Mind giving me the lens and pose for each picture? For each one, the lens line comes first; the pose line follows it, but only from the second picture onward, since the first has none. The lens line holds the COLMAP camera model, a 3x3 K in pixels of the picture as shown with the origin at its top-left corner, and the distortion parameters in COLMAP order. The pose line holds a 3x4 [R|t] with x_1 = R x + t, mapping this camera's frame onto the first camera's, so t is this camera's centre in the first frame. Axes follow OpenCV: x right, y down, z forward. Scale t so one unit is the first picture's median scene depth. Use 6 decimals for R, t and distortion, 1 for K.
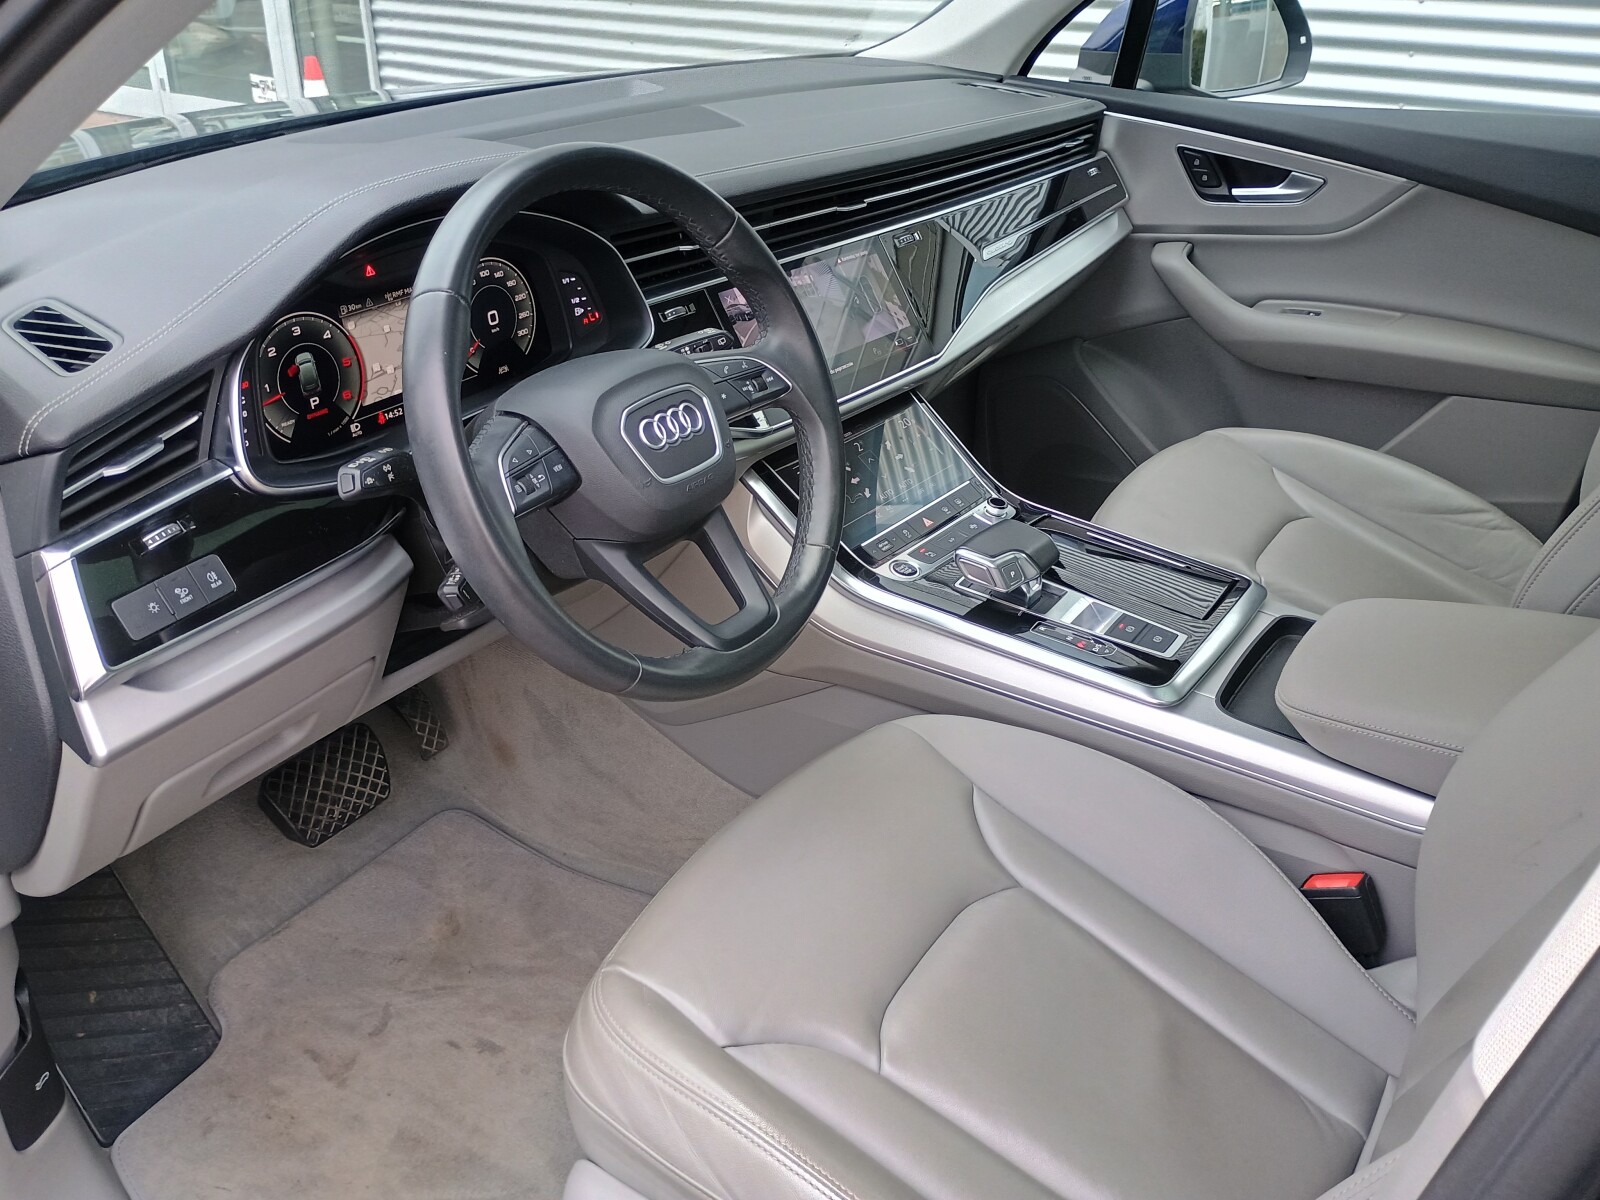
lens RADIAL K [[1393.3, 0, 797.7], [0, 1393.3, 589.1], [0, 0, 1]] dist [0.035056, -0.005783]
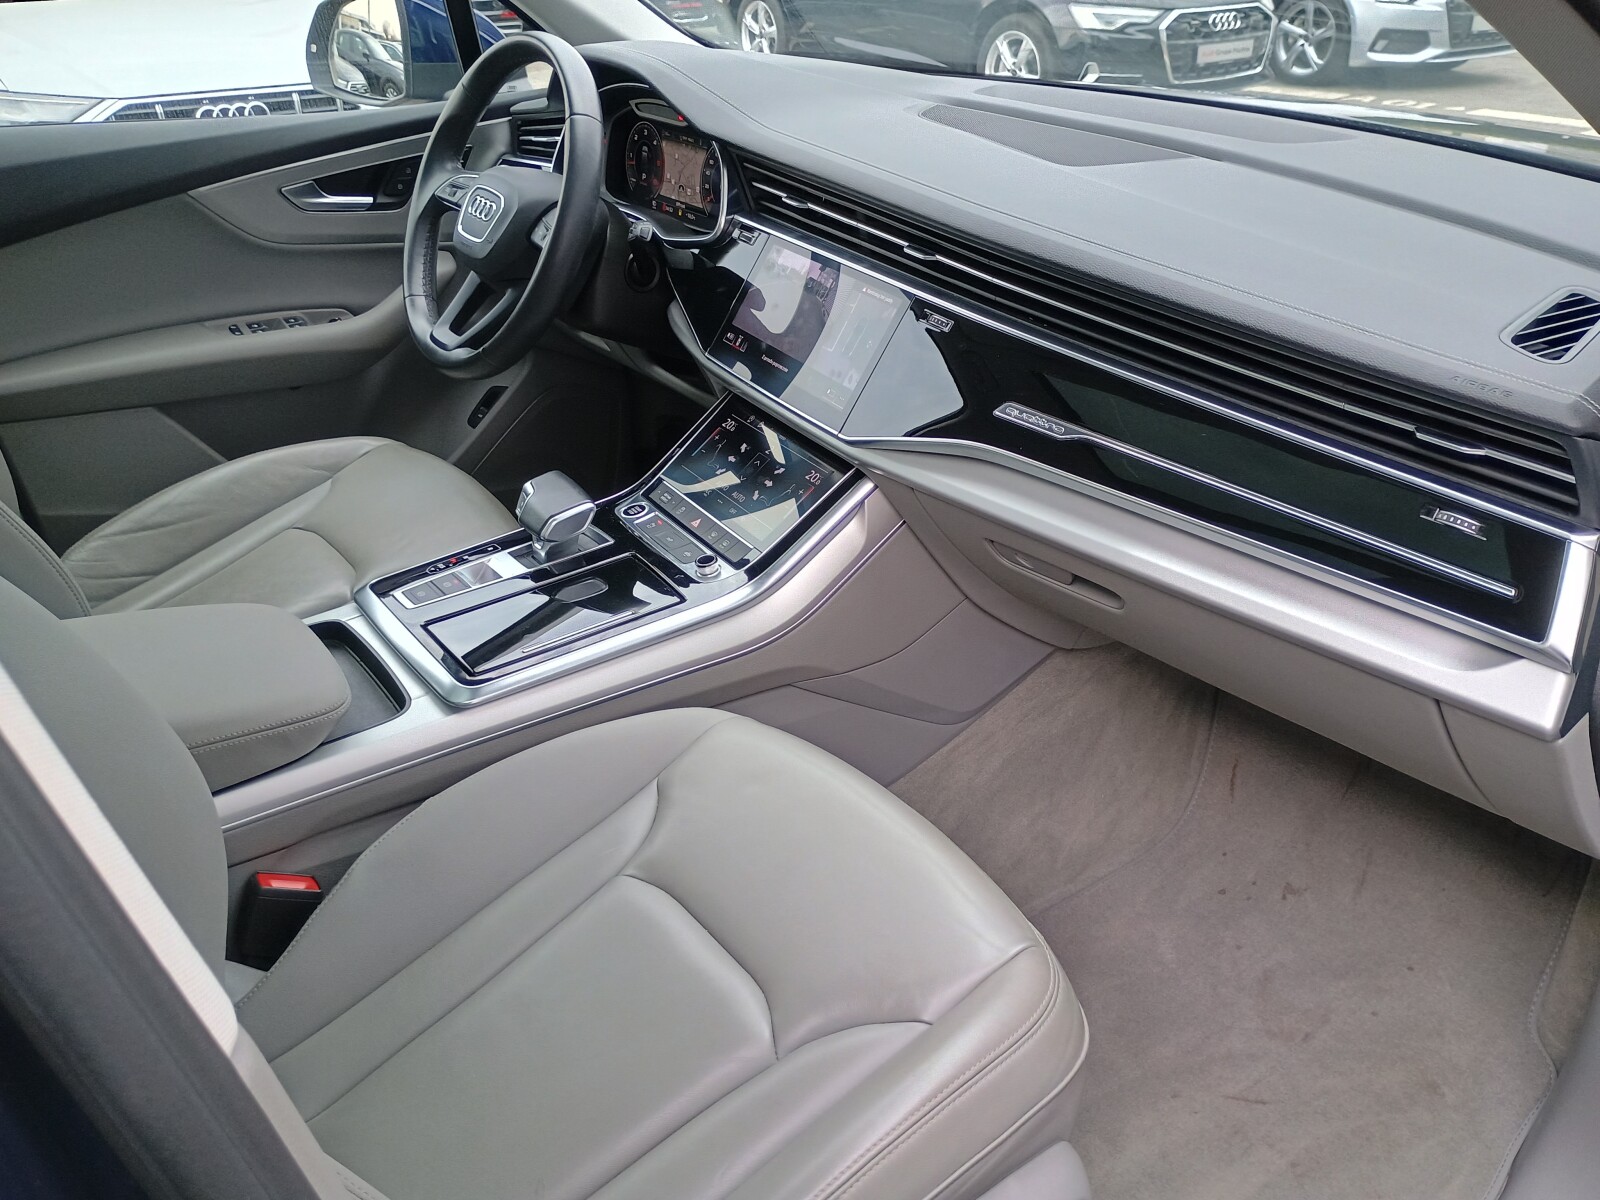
lens RADIAL K [[1404.6, 0, 807.2], [0, 1404.6, 592.6], [0, 0, 1]] dist [0.036719, -0.001809]
pose [[-0.358125, 0.426791, -0.830419, 1.085196], [-0.428454, 0.715113, 0.552305, -0.709084], [0.829562, 0.553591, -0.073239, 1.378596]]
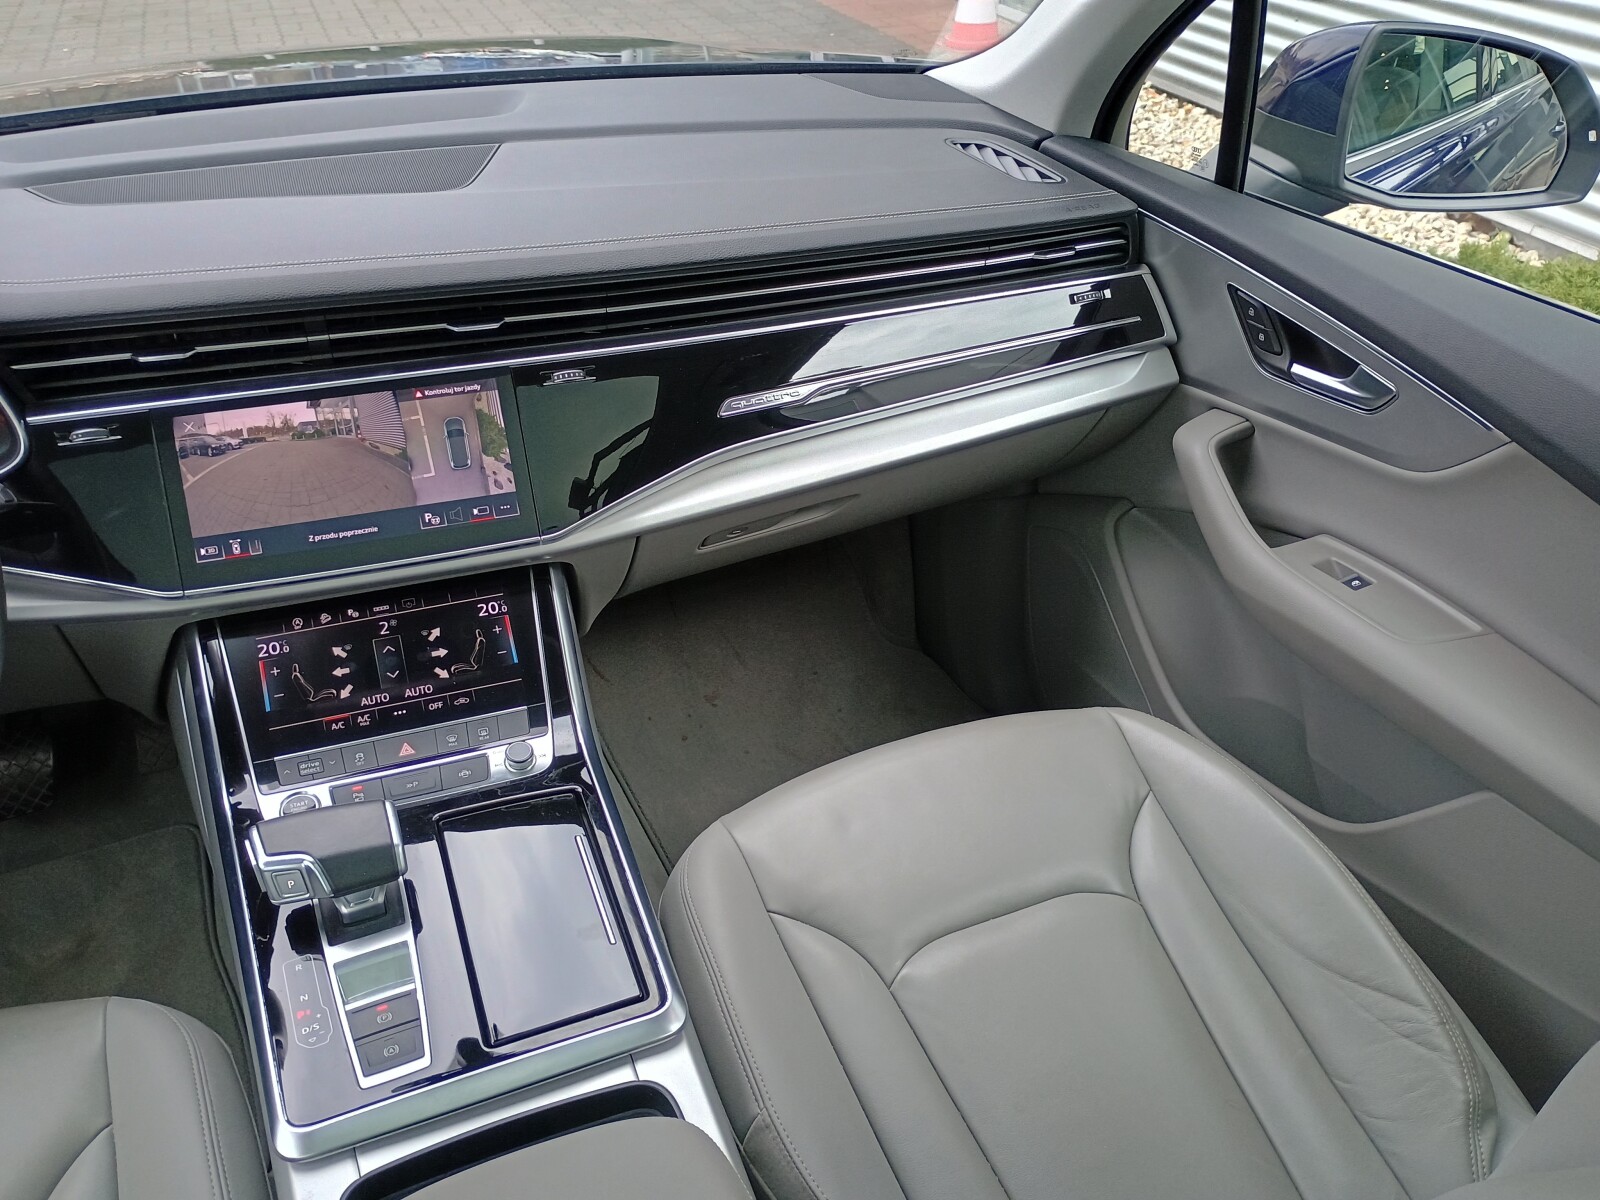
lens RADIAL K [[1393.3, 0, 797.7], [0, 1393.3, 589.1], [0, 0, 1]] dist [0.035056, -0.005783]
pose [[0.832713, 0.296645, -0.467536, 0.727397], [-0.249278, 0.954814, 0.161836, -0.373337], [0.494418, -0.018217, 0.869033, 0.506505]]
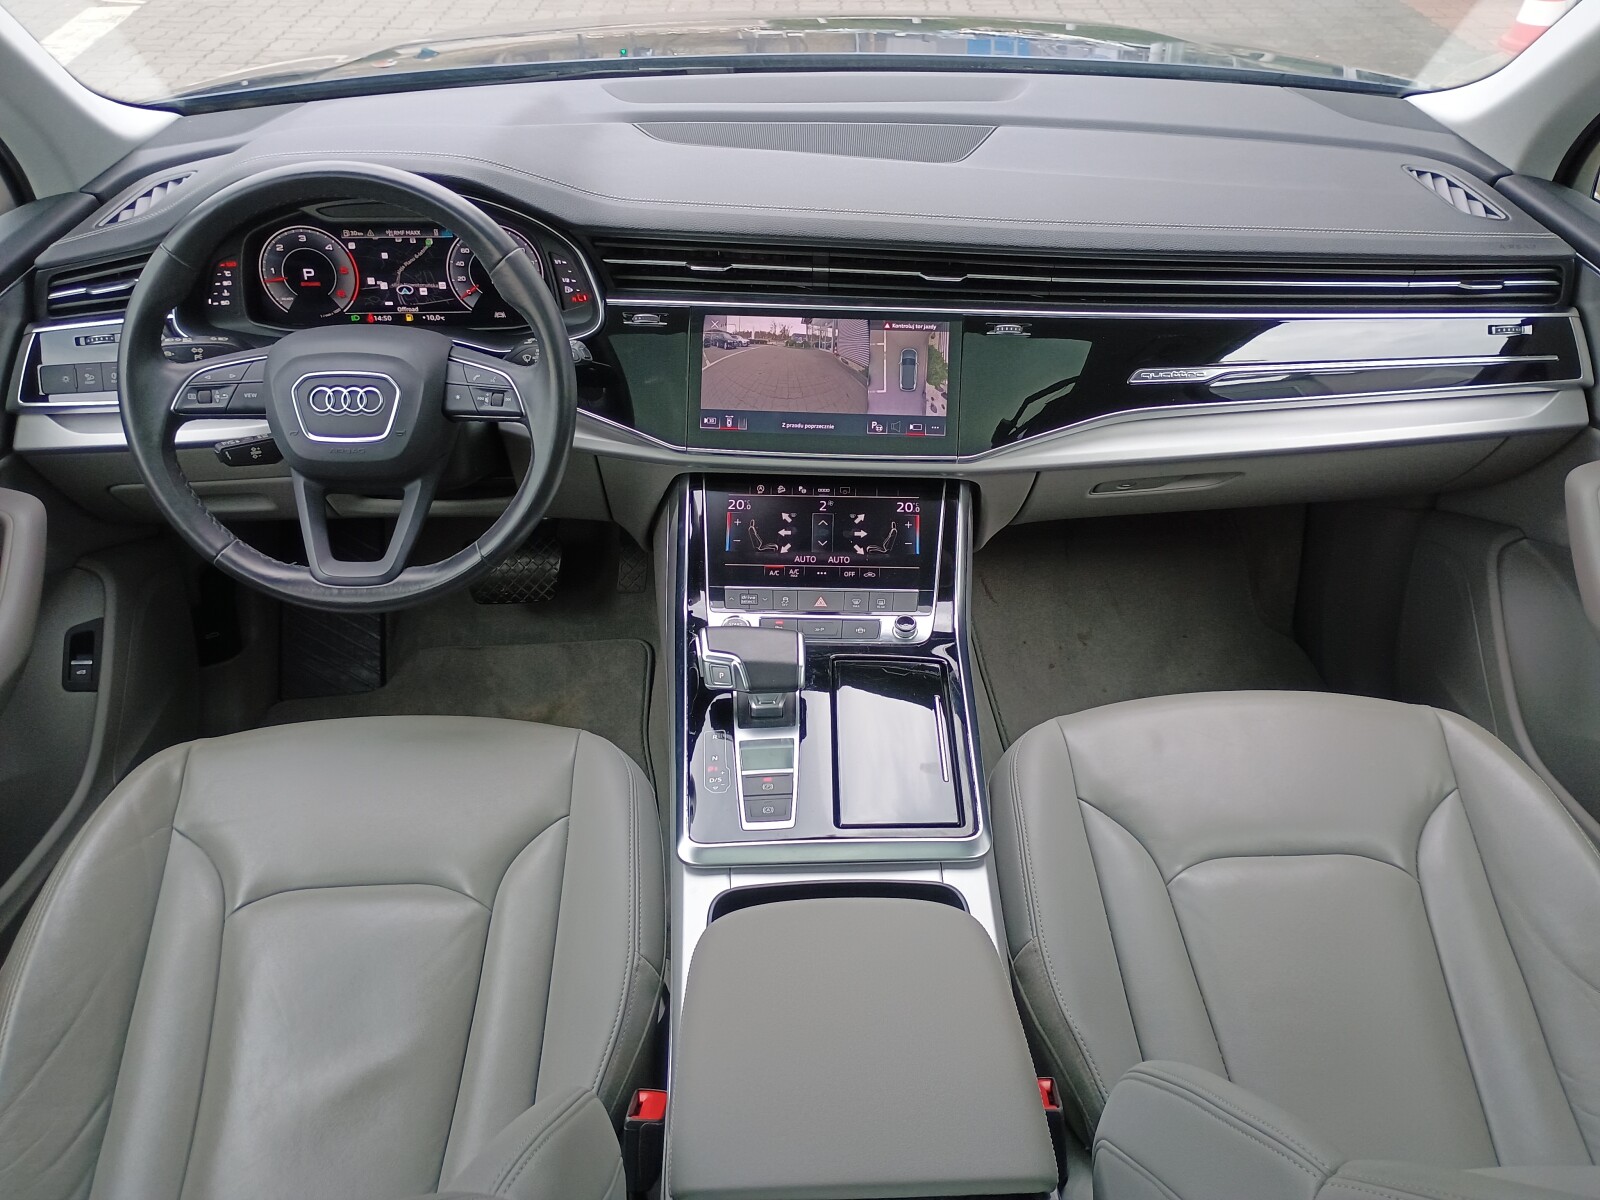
lens RADIAL K [[1392.9, 0, 806.0], [0, 1392.9, 576.2], [0, 0, 1]] dist [0.065340, -0.074192]
pose [[0.586519, 0.457558, -0.668309, 0.872914], [-0.376733, 0.884564, 0.274990, -0.393117], [0.716985, 0.090487, 0.691190, 0.363483]]
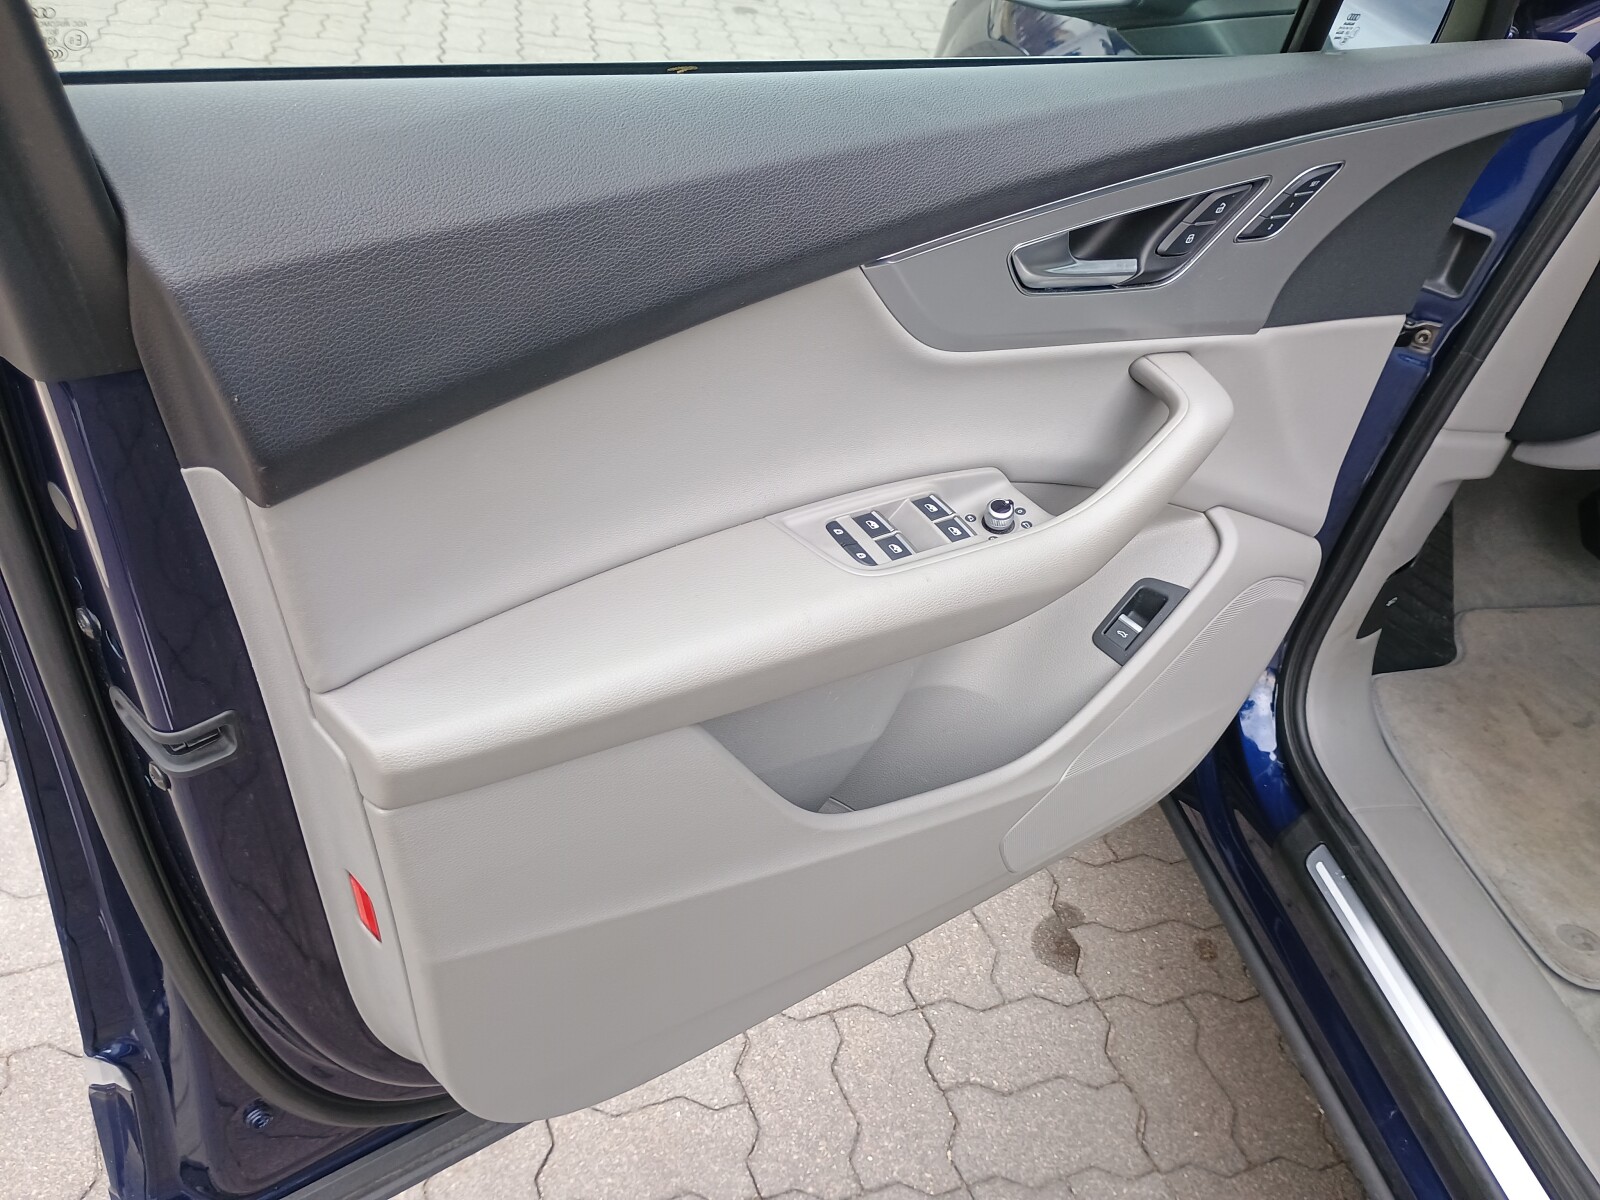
lens RADIAL K [[1341.1, 0, 821.0], [0, 1341.1, 600.0], [0, 0, 1]] dist [0.054570, -0.003038]
pose [[-0.309232, 0.534909, -0.786287, 0.438892], [-0.561619, 0.564509, 0.604908, -0.165276], [0.767437, 0.628651, 0.125850, 0.498599]]
